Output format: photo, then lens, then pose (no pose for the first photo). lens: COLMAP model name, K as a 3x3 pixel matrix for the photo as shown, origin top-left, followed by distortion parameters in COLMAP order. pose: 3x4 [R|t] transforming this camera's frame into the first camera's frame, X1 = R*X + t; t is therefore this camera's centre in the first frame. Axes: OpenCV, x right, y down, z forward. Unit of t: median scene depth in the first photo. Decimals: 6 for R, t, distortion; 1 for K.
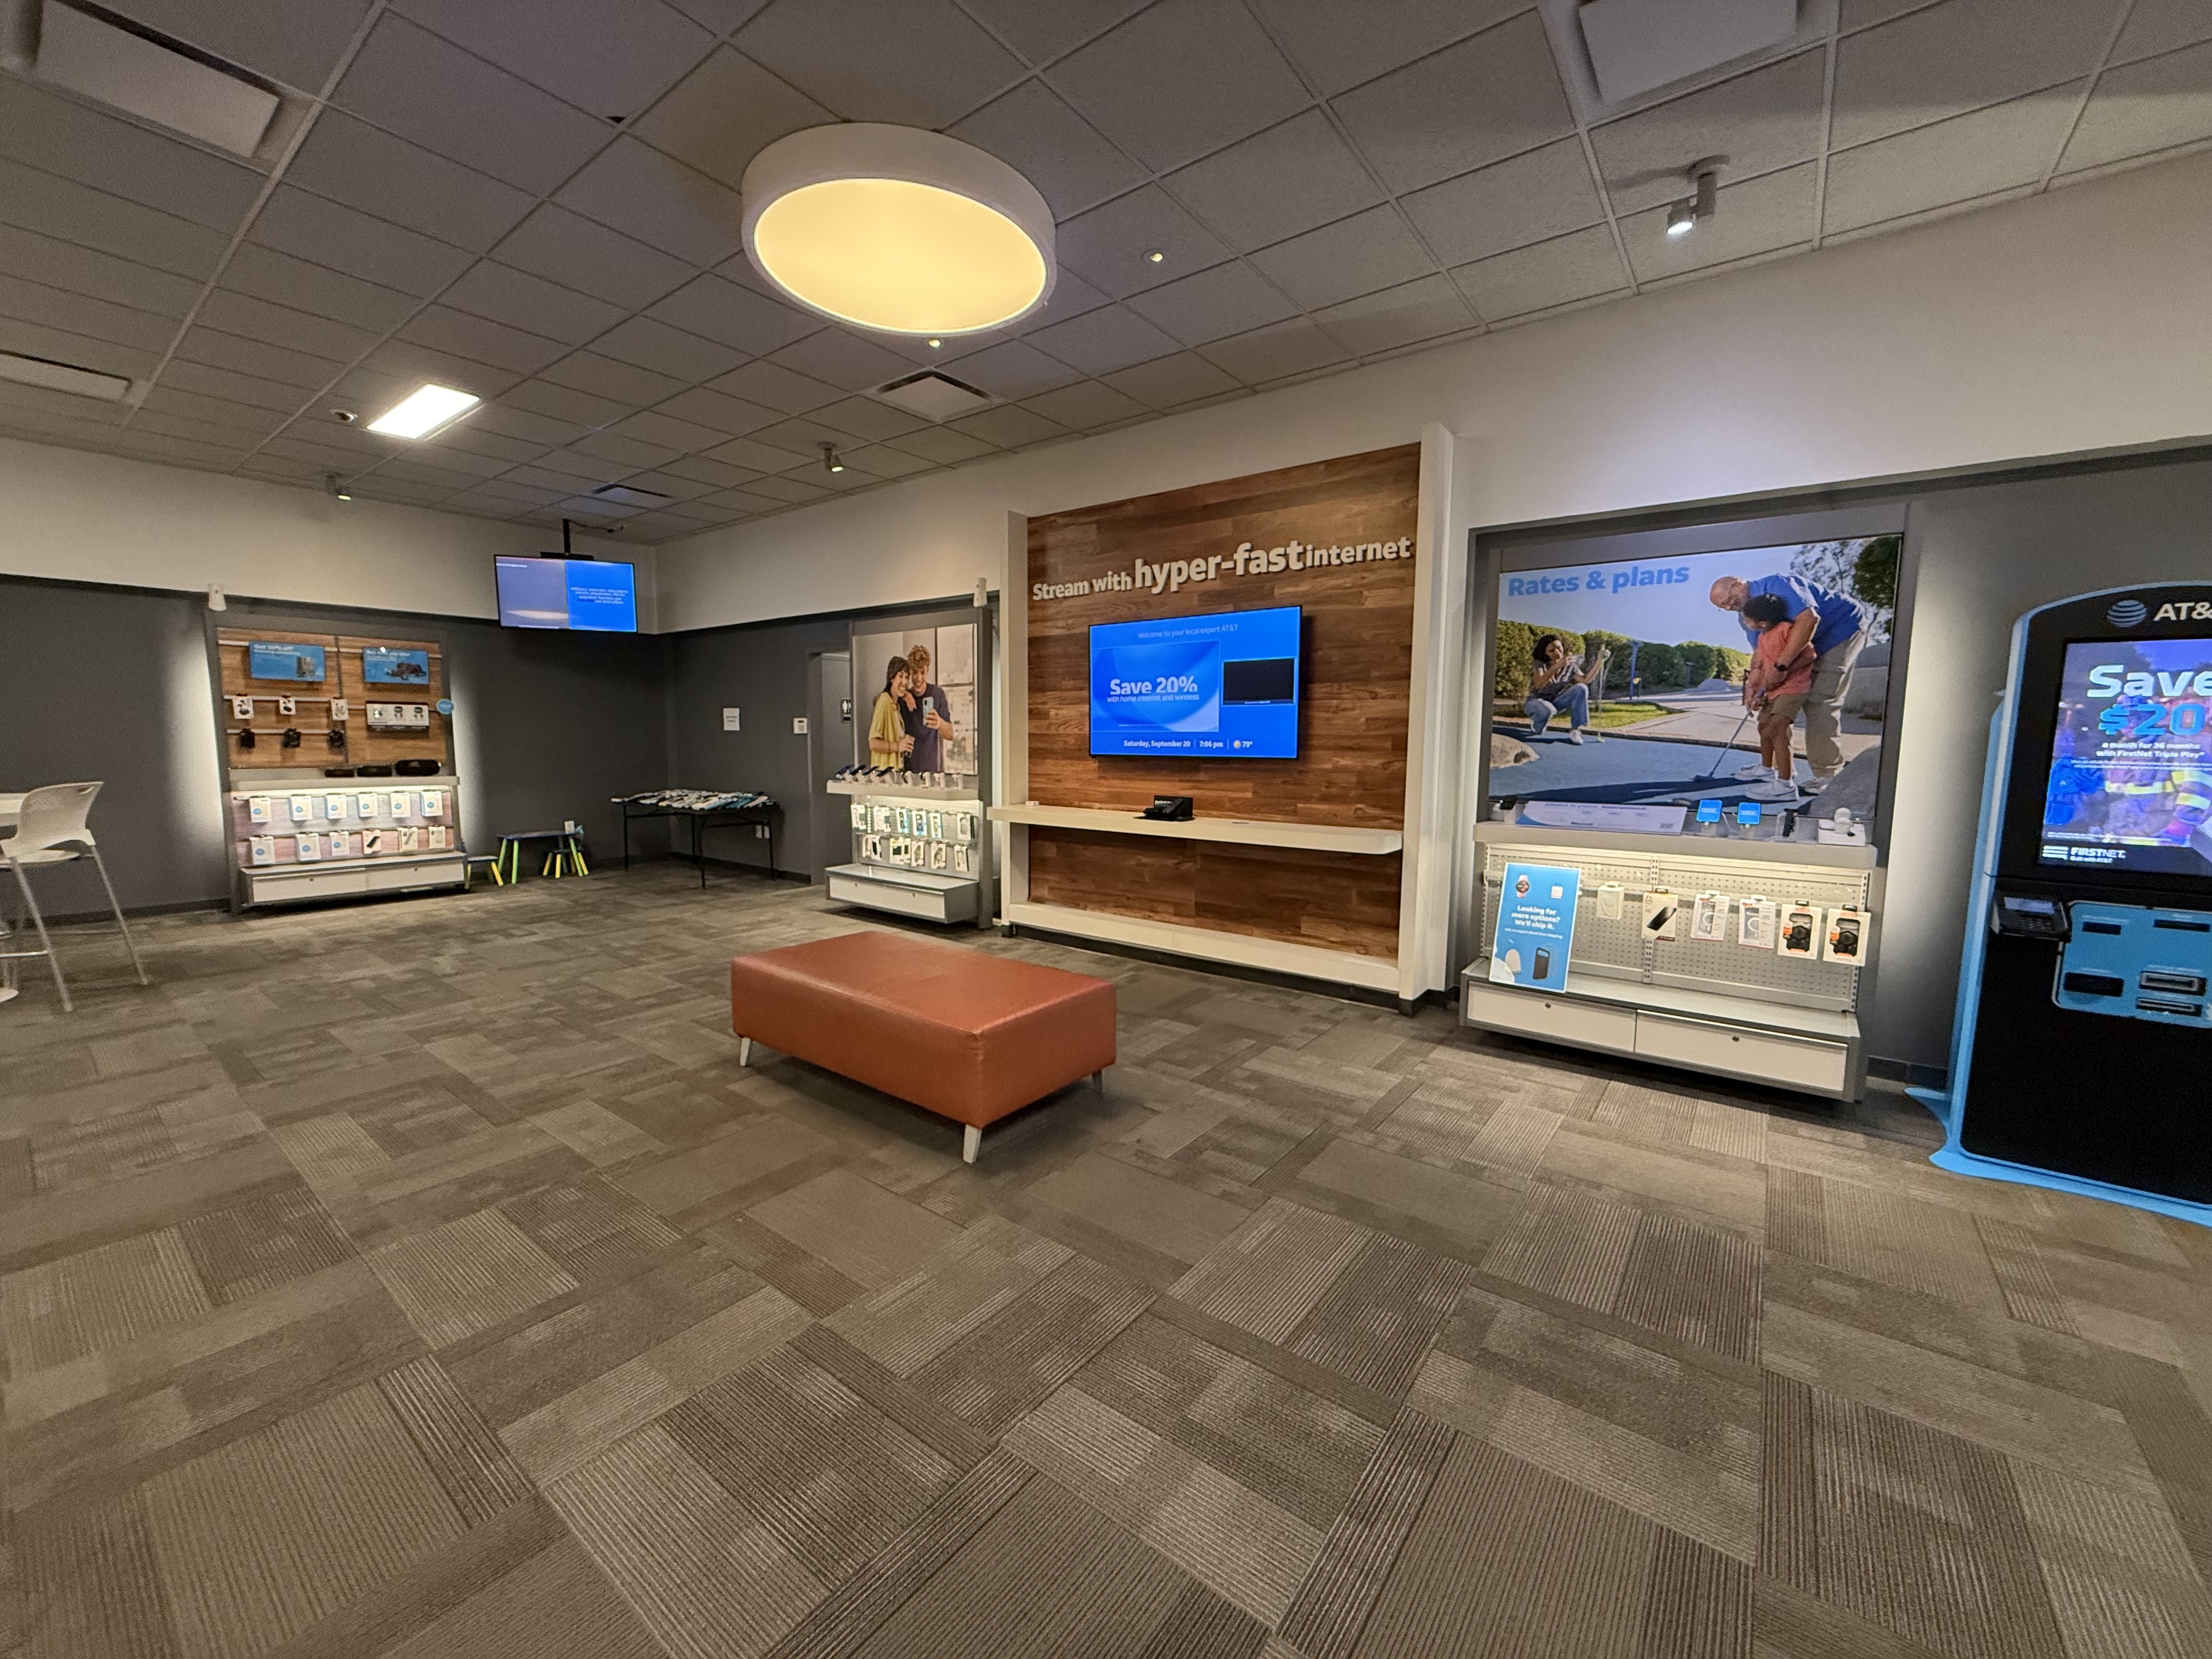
lens RADIAL K [[877.6, 0, 1102.7], [0, 877.6, 833.9], [0, 0, 1]] dist [0.001550, -0.000978]
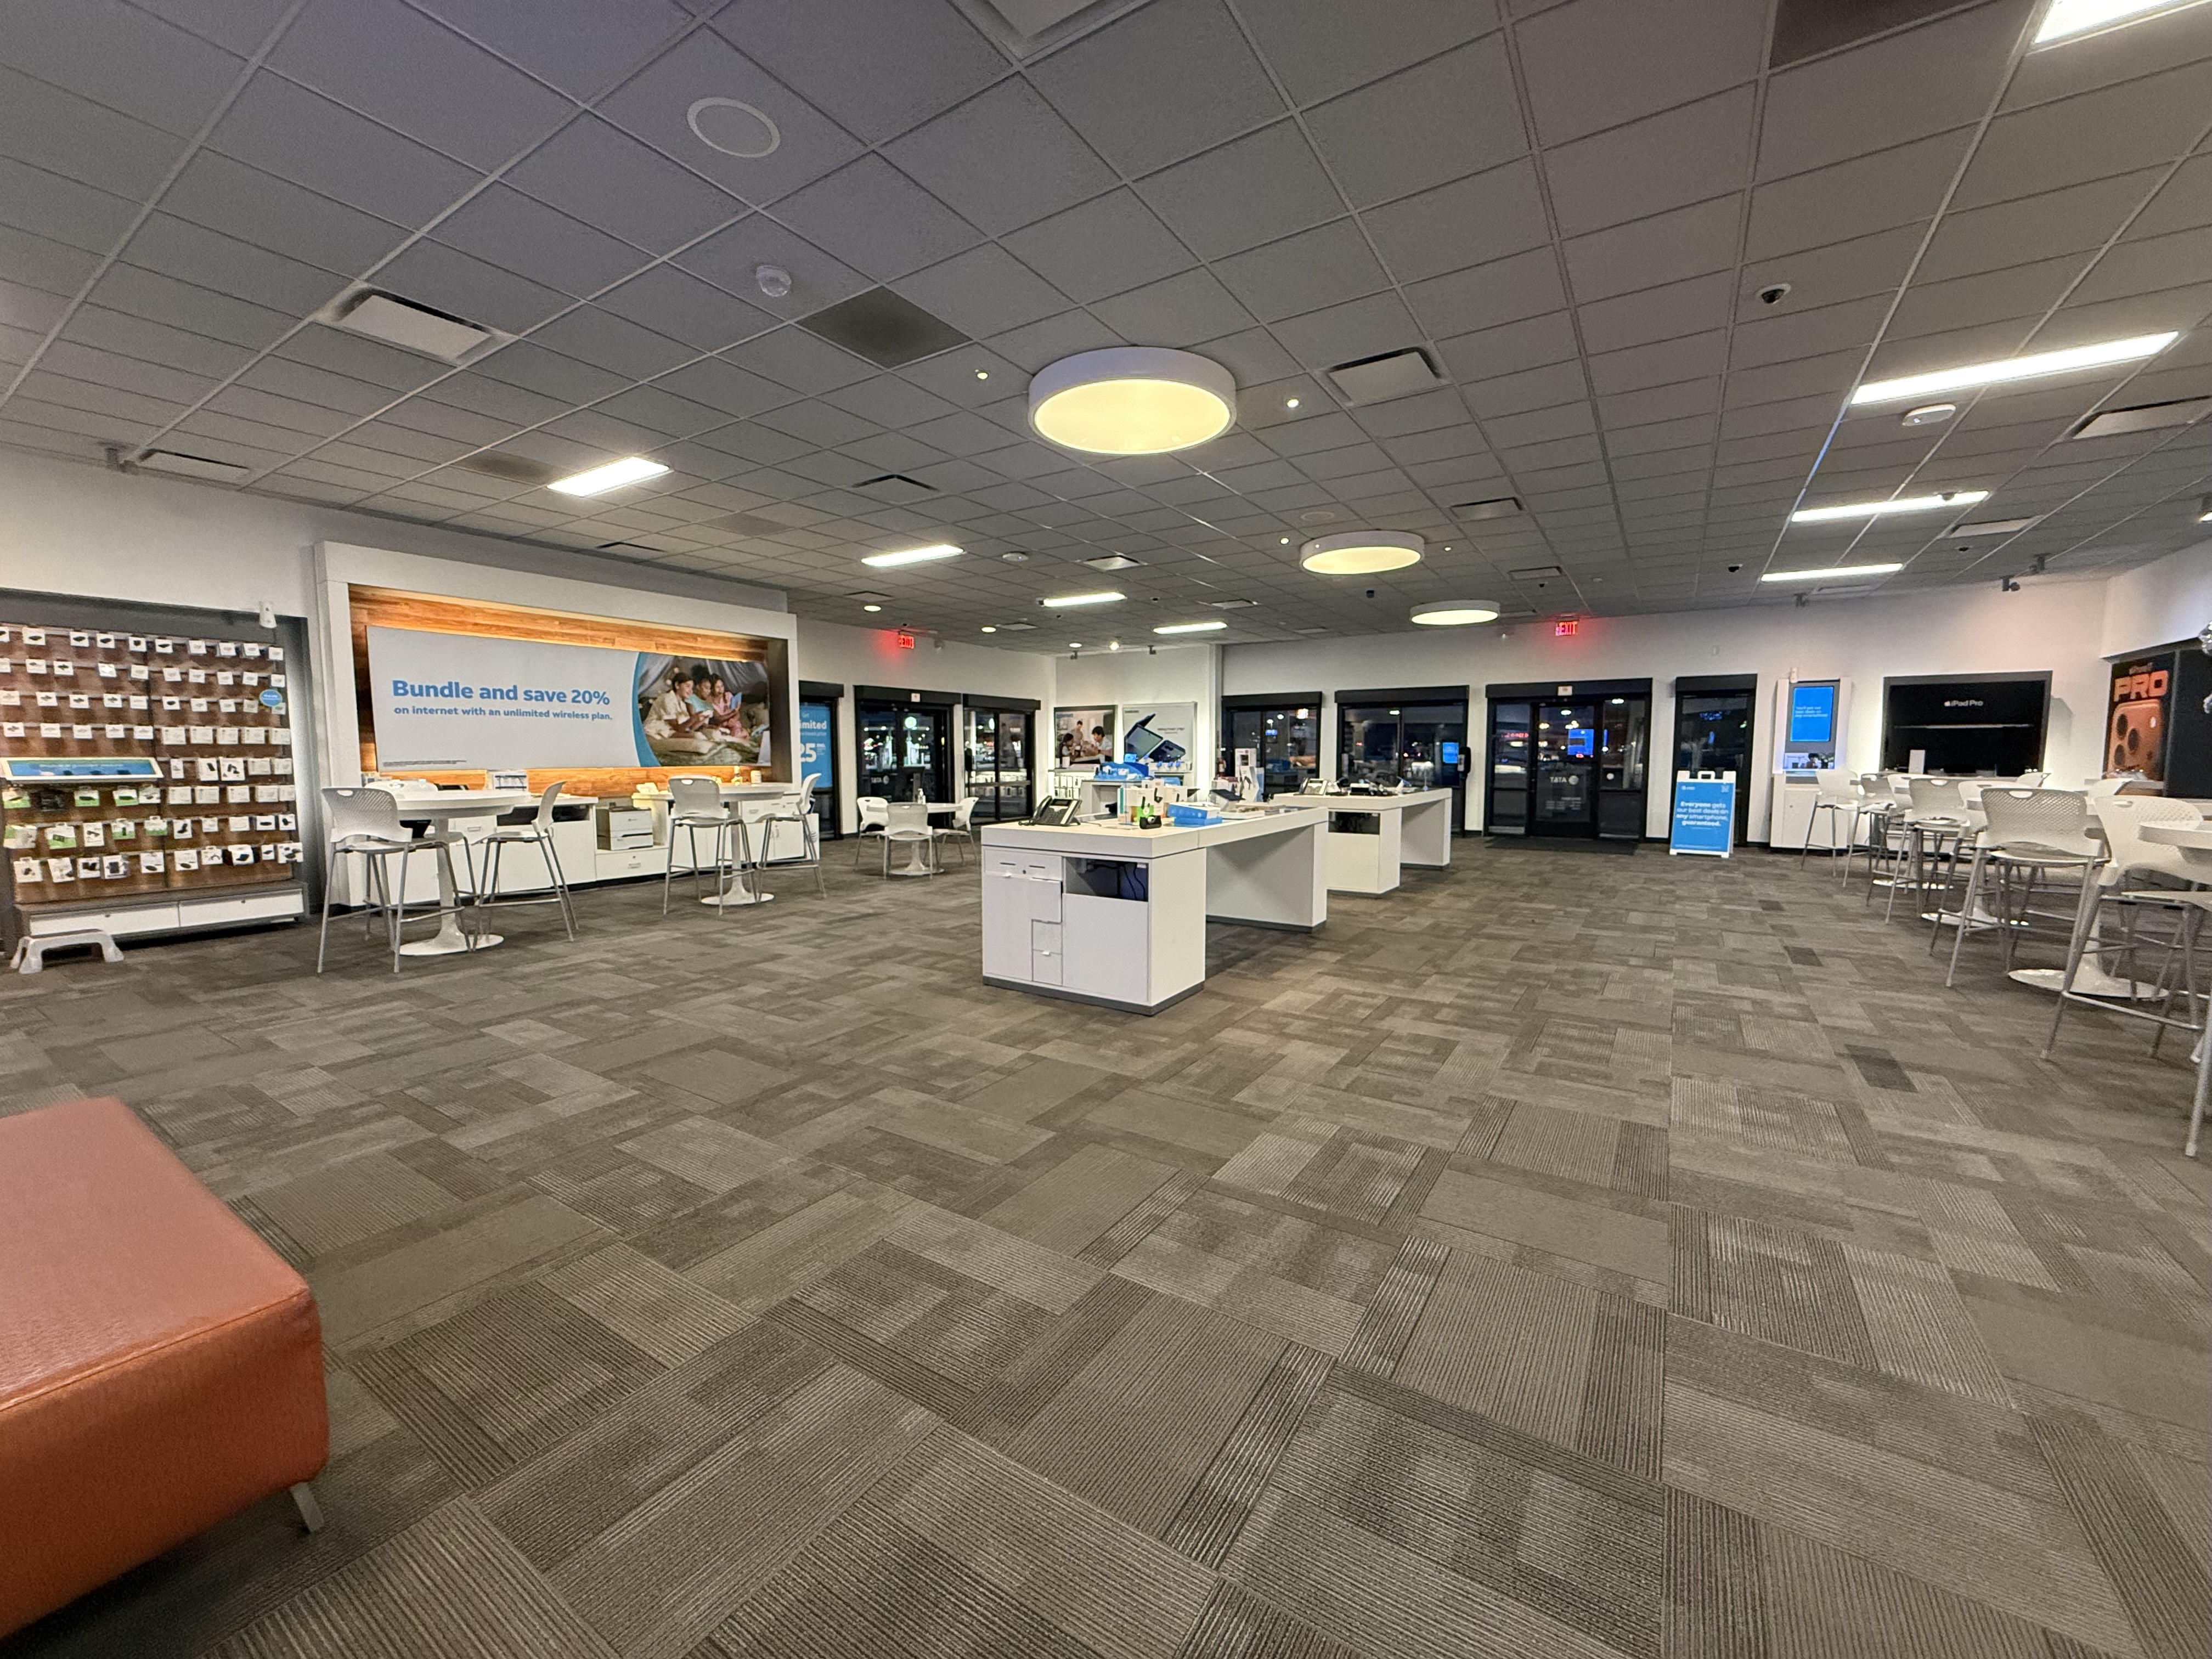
lens RADIAL K [[877.6, 0, 1104.6], [0, 877.6, 827.5], [0, 0, 1]] dist [0.001550, -0.000978]
pose [[-0.996669, 0.001460, -0.081544, -0.680372], [-0.014686, 0.980285, 0.197042, -0.128321], [0.080224, 0.197583, -0.976998, 1.253621]]
